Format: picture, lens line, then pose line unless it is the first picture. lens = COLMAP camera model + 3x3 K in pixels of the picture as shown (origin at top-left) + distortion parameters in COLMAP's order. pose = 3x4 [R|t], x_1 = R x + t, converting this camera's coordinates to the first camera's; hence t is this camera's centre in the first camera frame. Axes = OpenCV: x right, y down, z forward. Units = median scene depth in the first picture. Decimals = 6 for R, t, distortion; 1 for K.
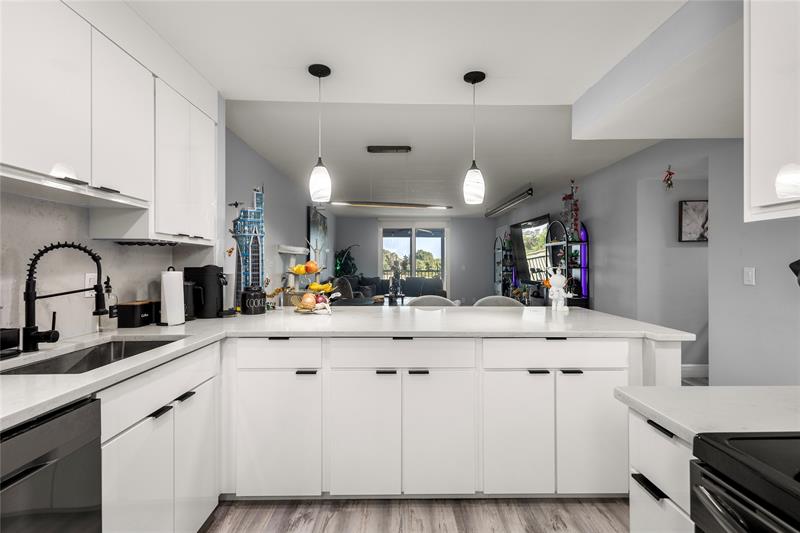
lens RADIAL K [[371.4, 0, 399.8], [0, 371.4, 270.1], [0, 0, 1]] dist [0.000610, 0.000540]
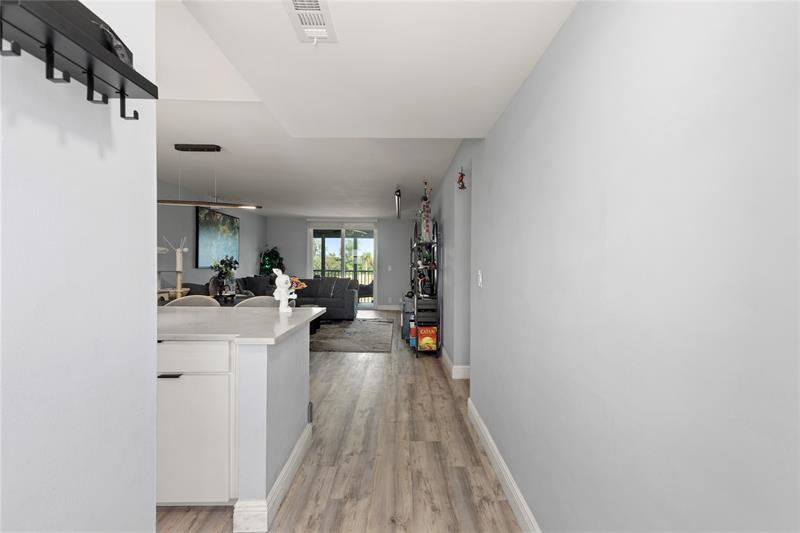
lens RADIAL K [[371.4, 0, 402.4], [0, 371.4, 262.1], [0, 0, 1]] dist [0.000610, 0.000540]
pose [[0.999892, 0.008157, 0.012199, 0.497295], [-0.007835, 0.999625, -0.026244, 0.001203], [-0.012408, 0.026146, 0.999581, 0.008192]]
